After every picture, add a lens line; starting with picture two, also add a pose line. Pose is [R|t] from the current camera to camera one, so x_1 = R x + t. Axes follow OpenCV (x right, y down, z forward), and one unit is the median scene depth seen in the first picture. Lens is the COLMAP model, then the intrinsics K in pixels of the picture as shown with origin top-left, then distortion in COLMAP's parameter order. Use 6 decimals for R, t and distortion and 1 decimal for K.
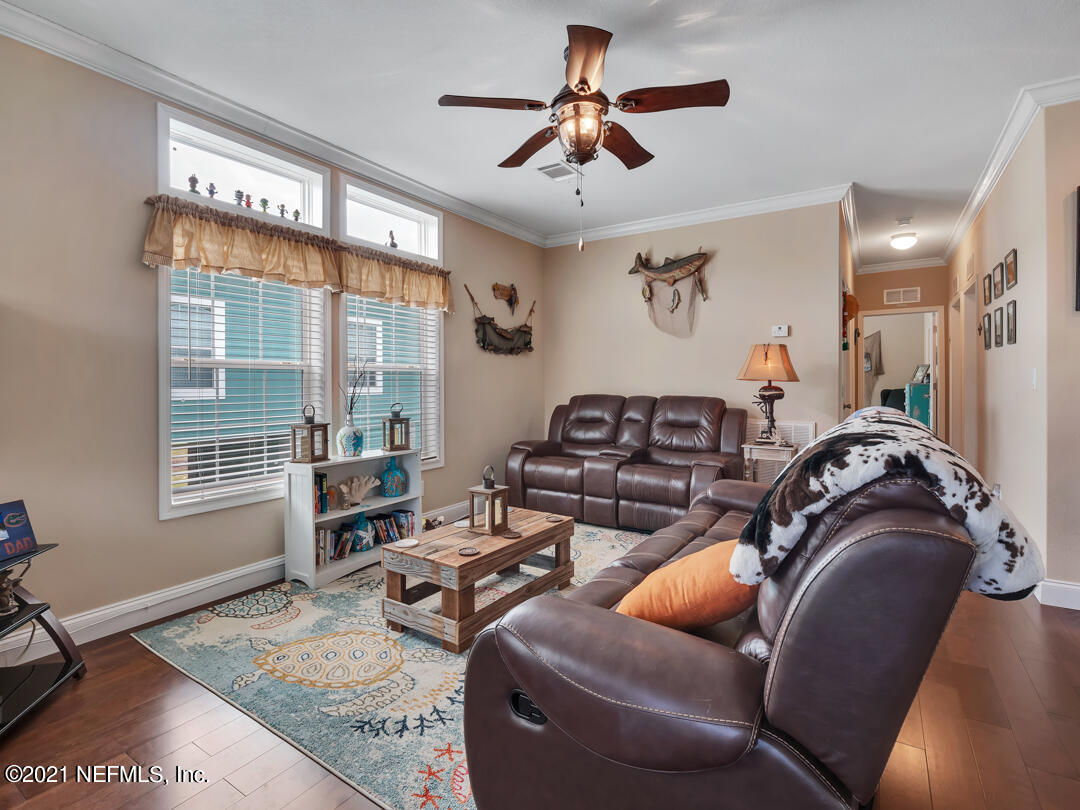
lens RADIAL K [[527.9, 0, 533.7], [0, 527.9, 389.4], [0, 0, 1]] dist [0.000635, -0.000525]
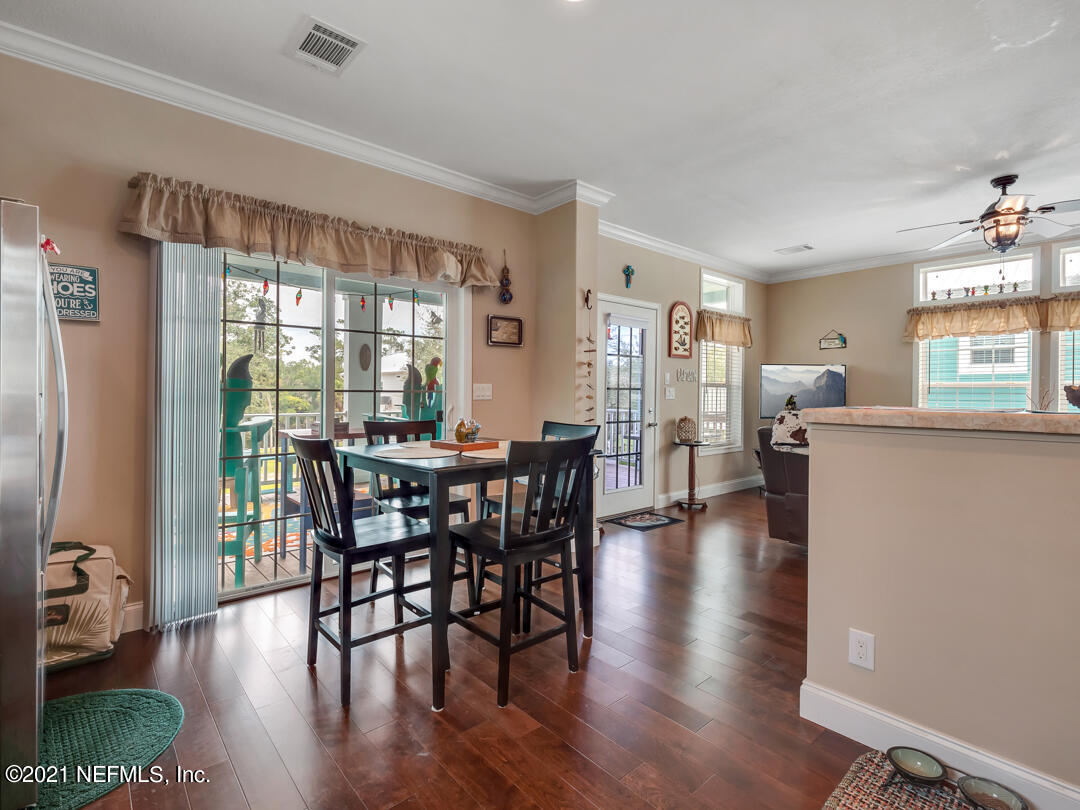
lens RADIAL K [[530.1, 0, 540.0], [0, 530.1, 405.0], [0, 0, 1]] dist [0.015307, -0.006336]
pose [[-0.272634, 0.022255, -0.961860, 1.205124], [-0.016857, 0.999468, 0.027904, -0.005284], [0.961970, 0.023822, -0.272114, 0.089603]]
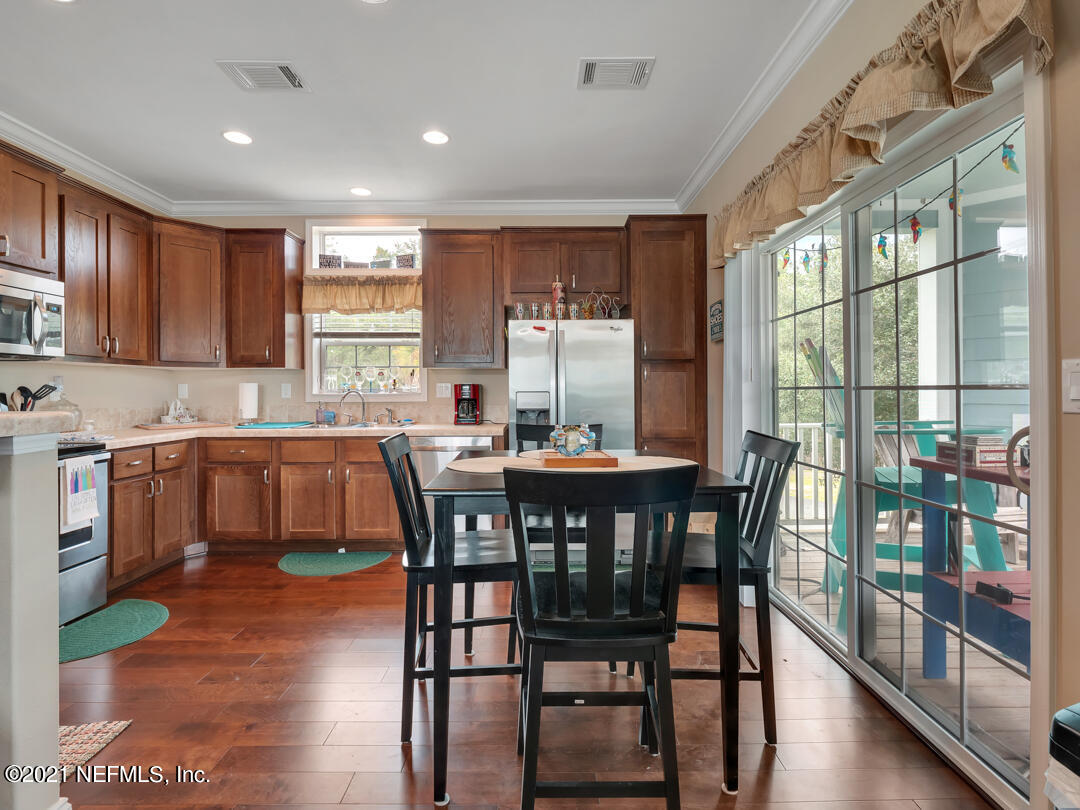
lens RADIAL K [[532.6, 0, 542.5], [0, 532.6, 391.5], [0, 0, 1]] dist [0.028565, -0.025842]
pose [[-0.544096, 0.004693, 0.839010, 0.178358], [0.016805, 0.999845, 0.005305, -0.002647], [-0.838855, 0.016986, -0.544090, 0.120276]]
